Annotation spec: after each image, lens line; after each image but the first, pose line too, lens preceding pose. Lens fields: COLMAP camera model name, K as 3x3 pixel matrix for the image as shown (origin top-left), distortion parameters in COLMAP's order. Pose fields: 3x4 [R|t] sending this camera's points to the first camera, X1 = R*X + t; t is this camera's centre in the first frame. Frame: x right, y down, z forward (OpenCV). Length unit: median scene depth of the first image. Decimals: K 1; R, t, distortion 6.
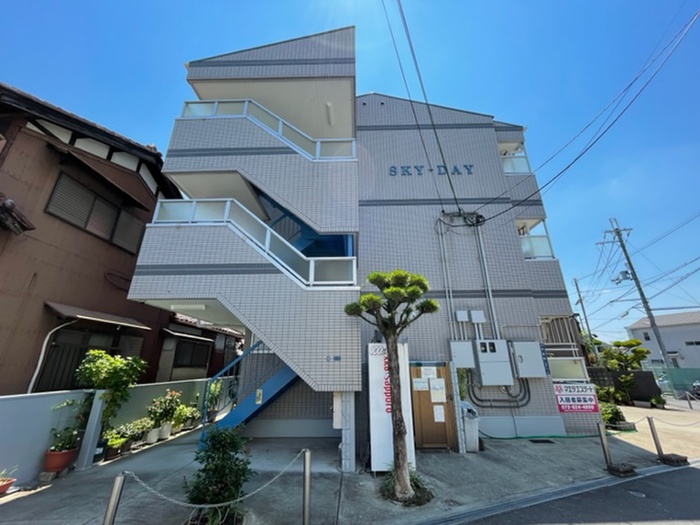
lens RADIAL K [[283.5, 0, 352.0], [0, 283.5, 264.0], [0, 0, 1]] dist [-0.002194, -0.000400]
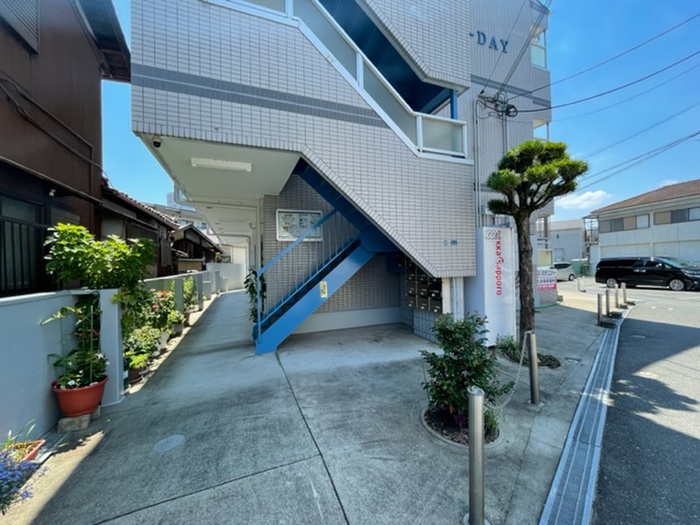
lens RADIAL K [[283.5, 0, 352.0], [0, 283.5, 264.0], [0, 0, 1]] dist [-0.002194, -0.000400]
pose [[0.924838, -0.012937, 0.380141, -0.608740], [-0.113164, 0.944805, 0.307469, 0.148229], [-0.363137, -0.327378, 0.872328, 0.300767]]
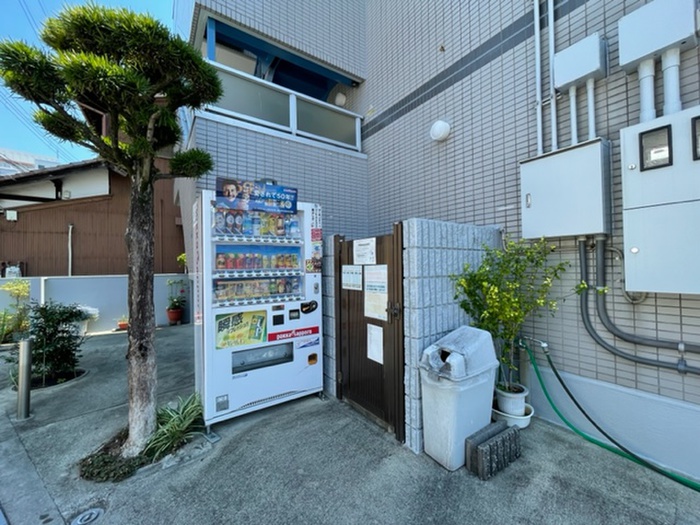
lens RADIAL K [[283.5, 0, 352.0], [0, 283.5, 264.0], [0, 0, 1]] dist [-0.002194, -0.000400]
pose [[0.587413, -0.008296, -0.809245, 0.643631], [0.286388, 0.937374, 0.198273, 0.336998], [0.756920, -0.348227, 0.553002, 0.808895]]
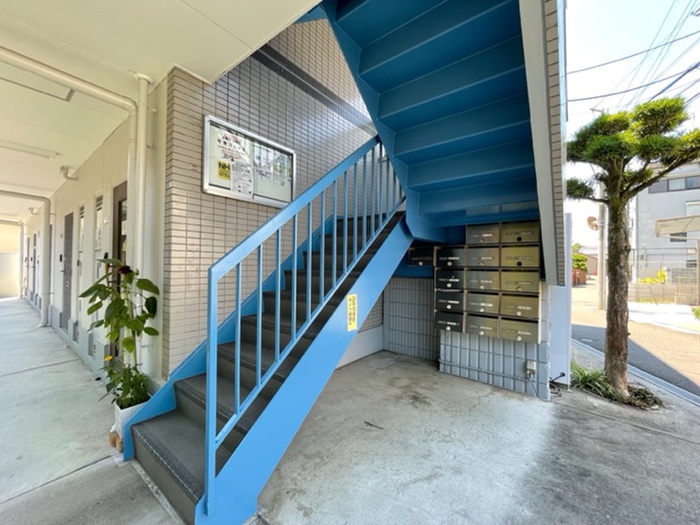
lens RADIAL K [[283.5, 0, 352.0], [0, 283.5, 264.0], [0, 0, 1]] dist [-0.002194, -0.000400]
pose [[0.600023, 0.018157, 0.799777, -0.667666], [-0.286674, 0.938227, 0.193774, 0.368965], [-0.746854, -0.345544, 0.568163, 0.883465]]
